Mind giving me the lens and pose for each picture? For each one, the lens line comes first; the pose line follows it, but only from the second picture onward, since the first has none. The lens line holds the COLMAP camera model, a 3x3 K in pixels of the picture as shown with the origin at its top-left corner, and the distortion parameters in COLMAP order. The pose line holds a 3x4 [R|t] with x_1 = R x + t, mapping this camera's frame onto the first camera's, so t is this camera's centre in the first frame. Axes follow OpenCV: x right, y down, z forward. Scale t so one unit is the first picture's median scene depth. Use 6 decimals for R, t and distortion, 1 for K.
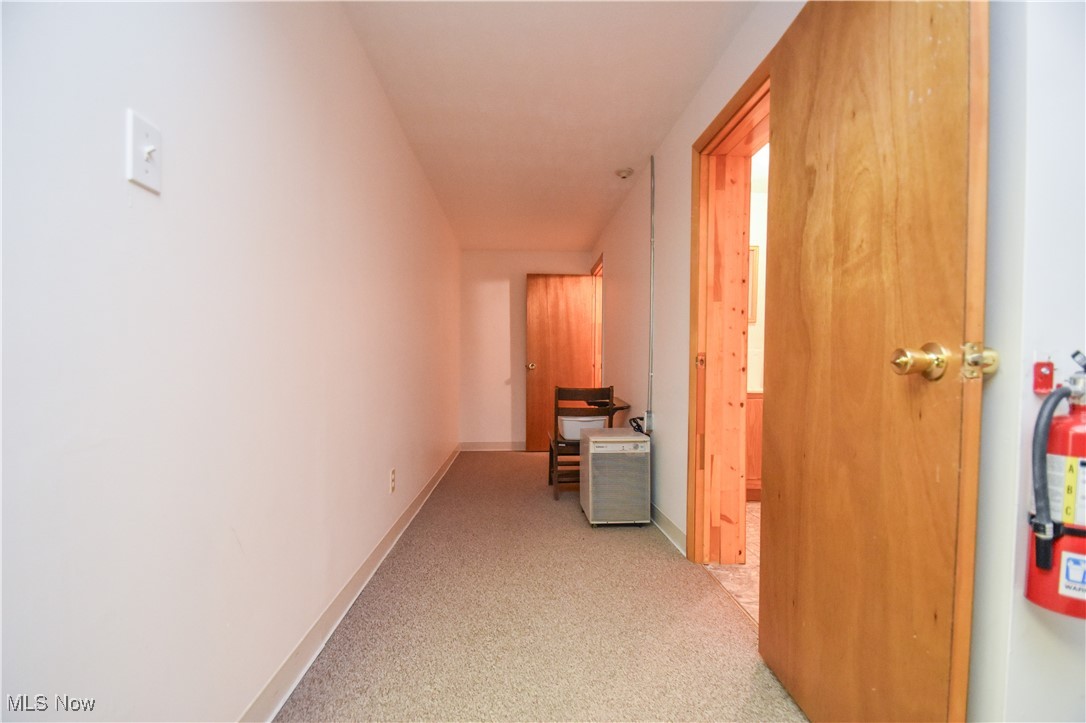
lens RADIAL K [[477.1, 0, 541.0], [0, 477.1, 381.1], [0, 0, 1]] dist [0.015882, -0.017536]
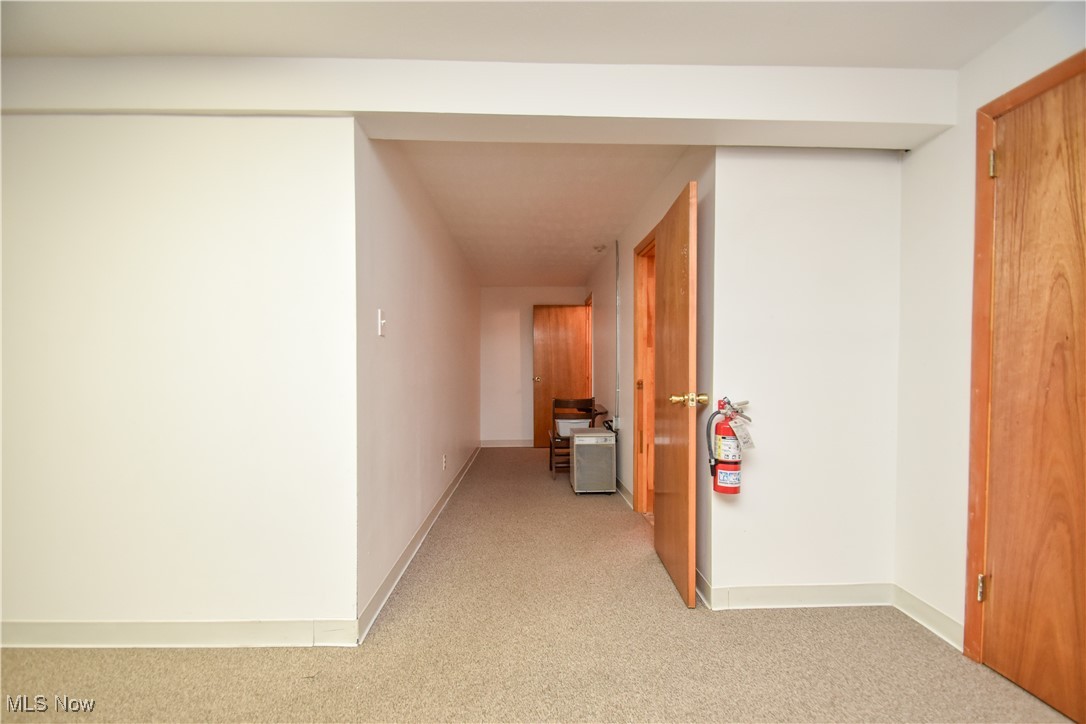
lens RADIAL K [[477.1, 0, 541.0], [0, 477.1, 381.6], [0, 0, 1]] dist [0.015882, -0.017536]
pose [[0.999724, -0.006456, -0.022606, 0.029753], [0.006393, 0.999975, -0.002877, -0.035690], [0.022624, 0.002732, 0.999740, -0.425762]]
